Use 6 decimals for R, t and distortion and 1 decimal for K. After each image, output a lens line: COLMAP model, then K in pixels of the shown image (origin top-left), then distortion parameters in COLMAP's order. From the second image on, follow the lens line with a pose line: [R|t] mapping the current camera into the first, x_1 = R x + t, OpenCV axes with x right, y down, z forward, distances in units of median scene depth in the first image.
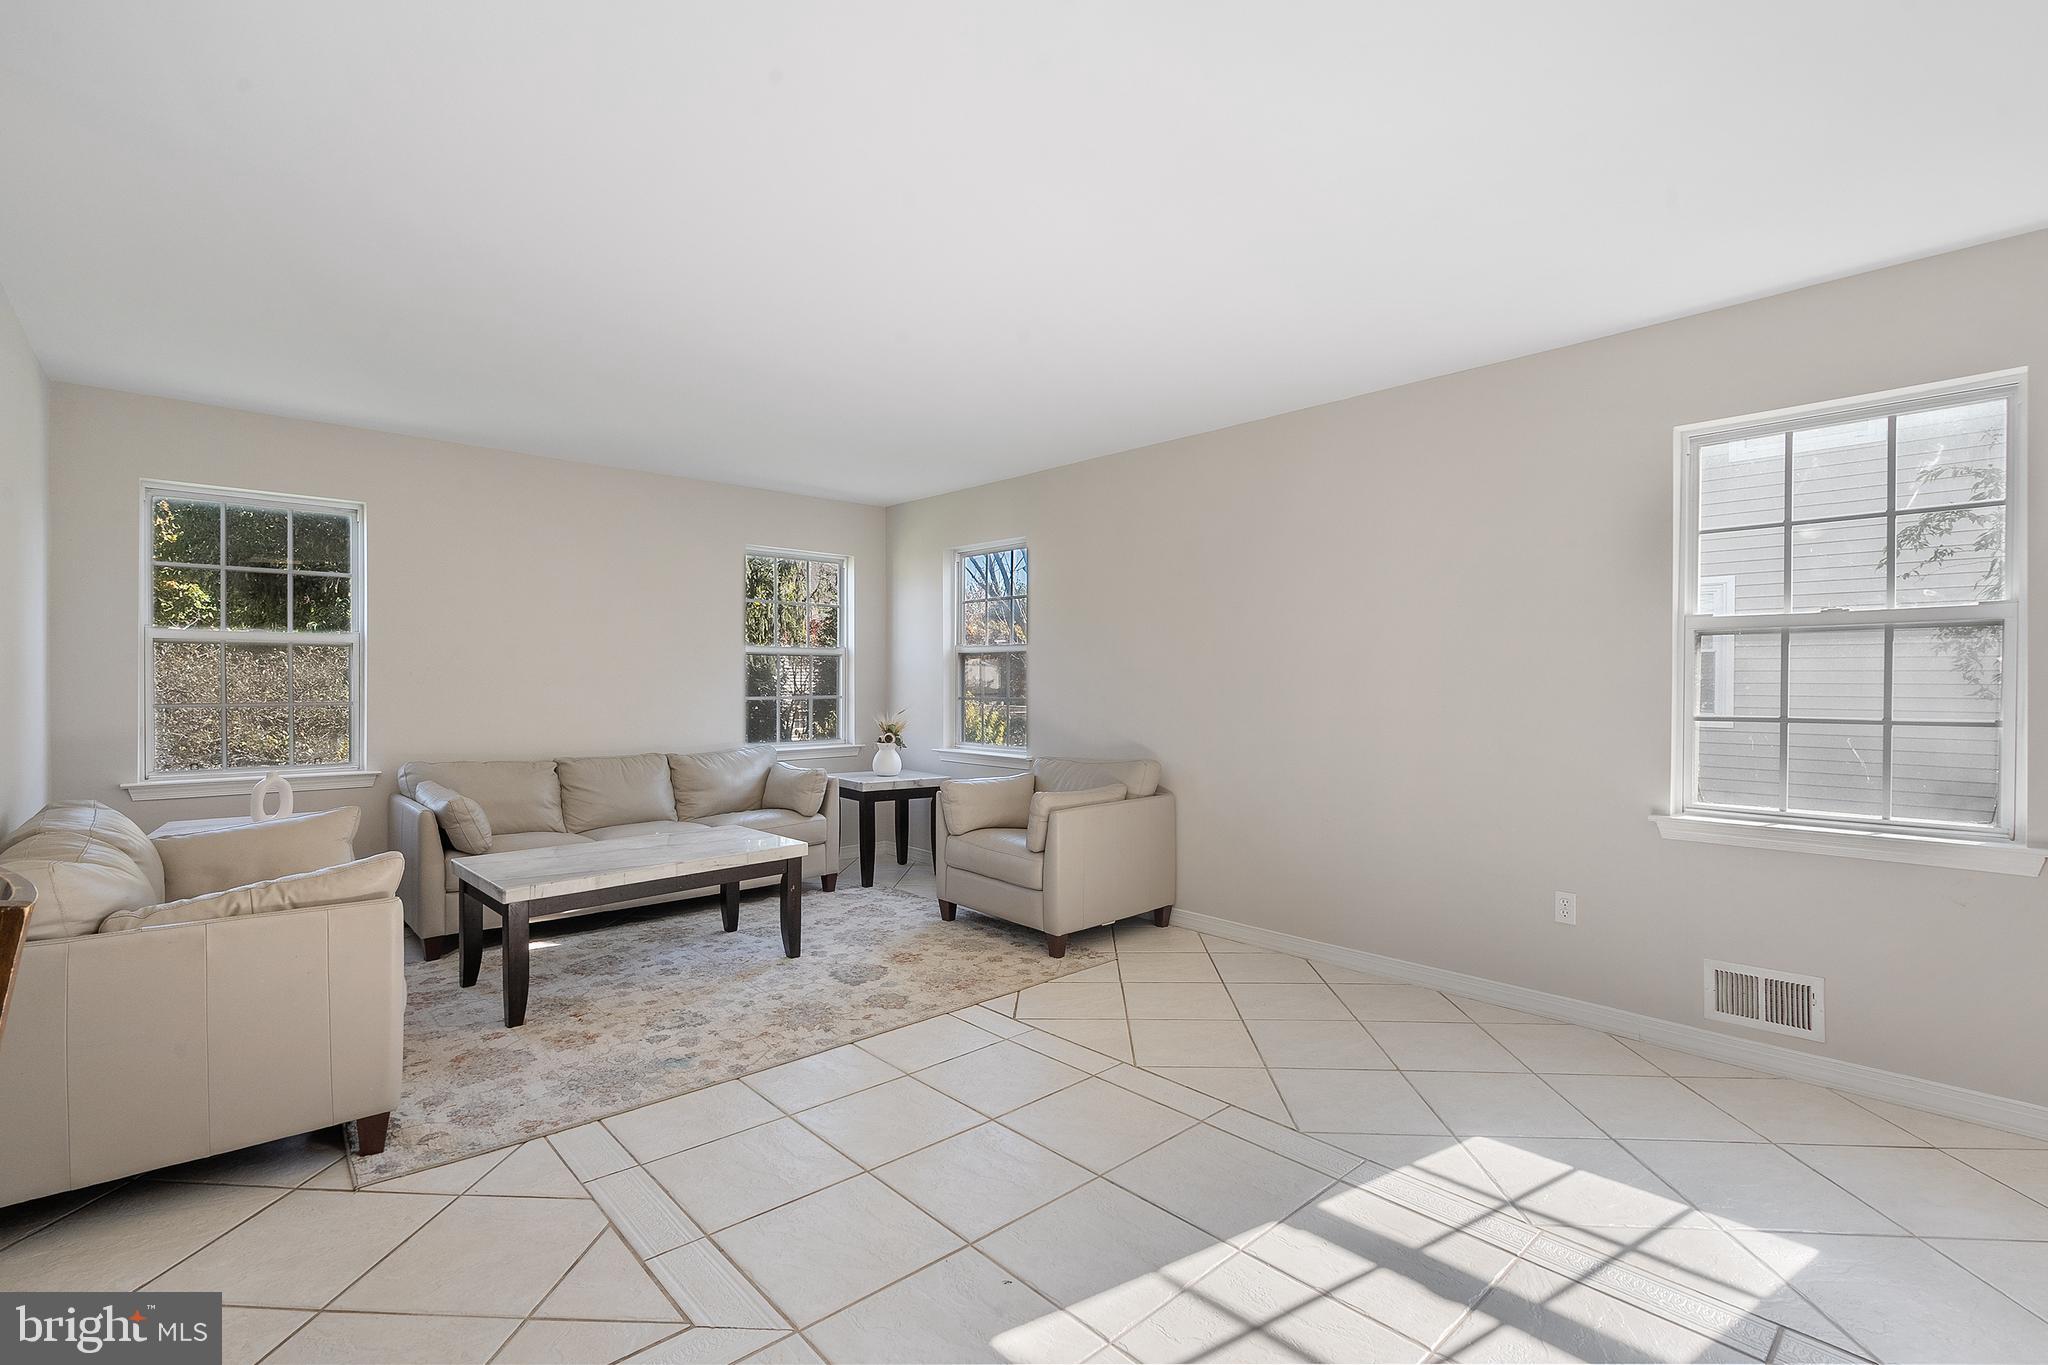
lens RADIAL K [[920.8, 0, 1032.7], [0, 920.8, 688.2], [0, 0, 1]] dist [0.010340, -0.000130]
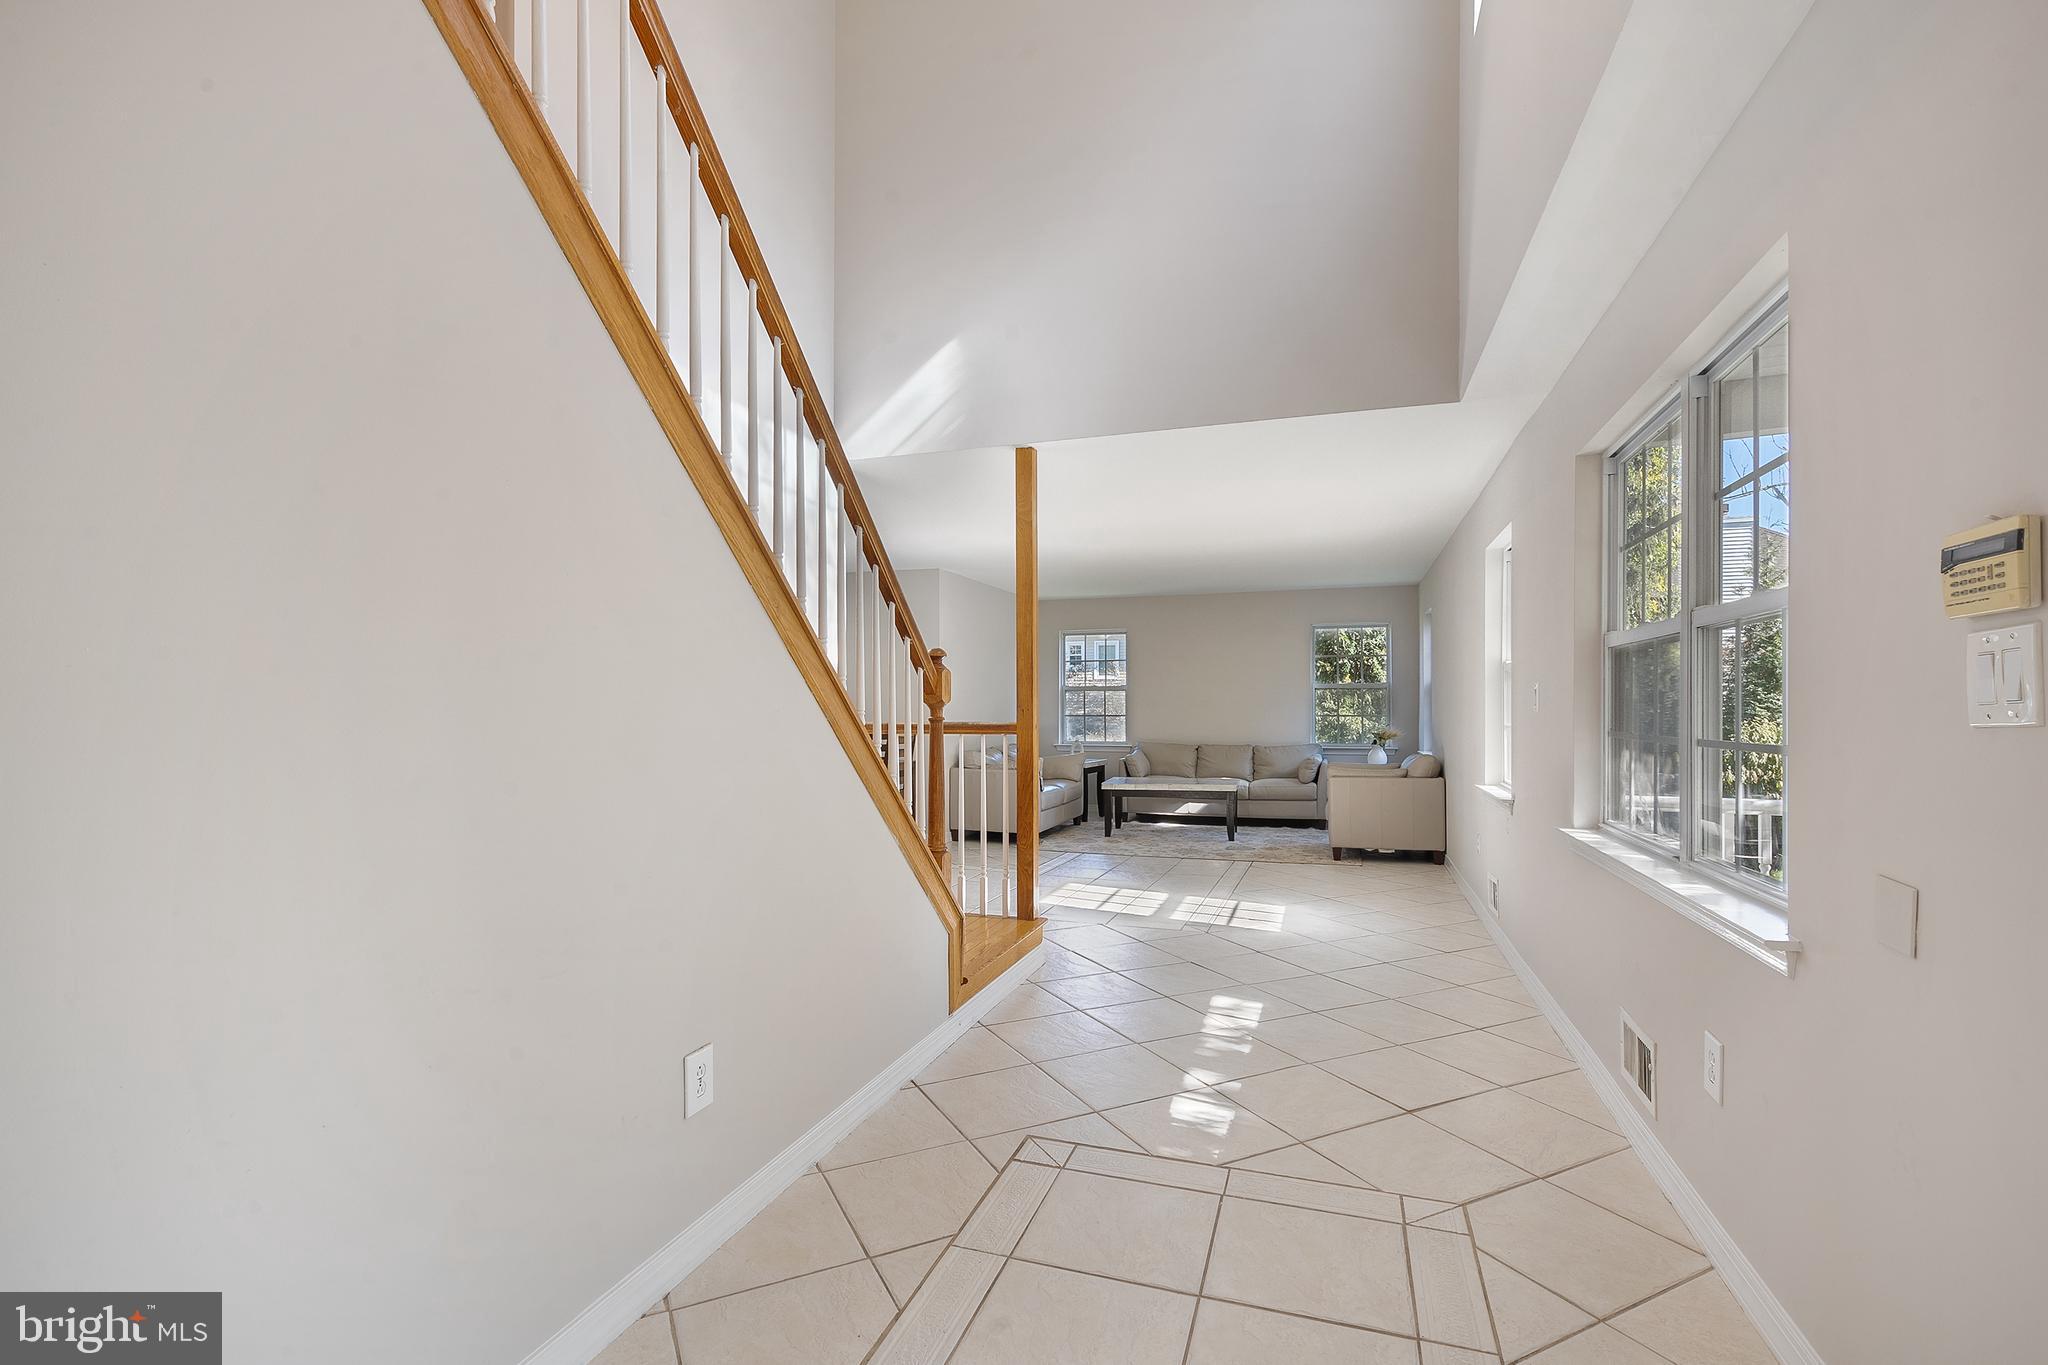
lens RADIAL K [[923.8, 0, 1020.5], [0, 923.8, 691.4], [0, 0, 1]] dist [-0.002856, 0.000915]
pose [[0.471589, -0.023128, -0.881515, 1.197058], [0.009445, 0.999731, -0.021177, -0.000634], [0.881768, 0.001661, 0.471681, -0.333717]]
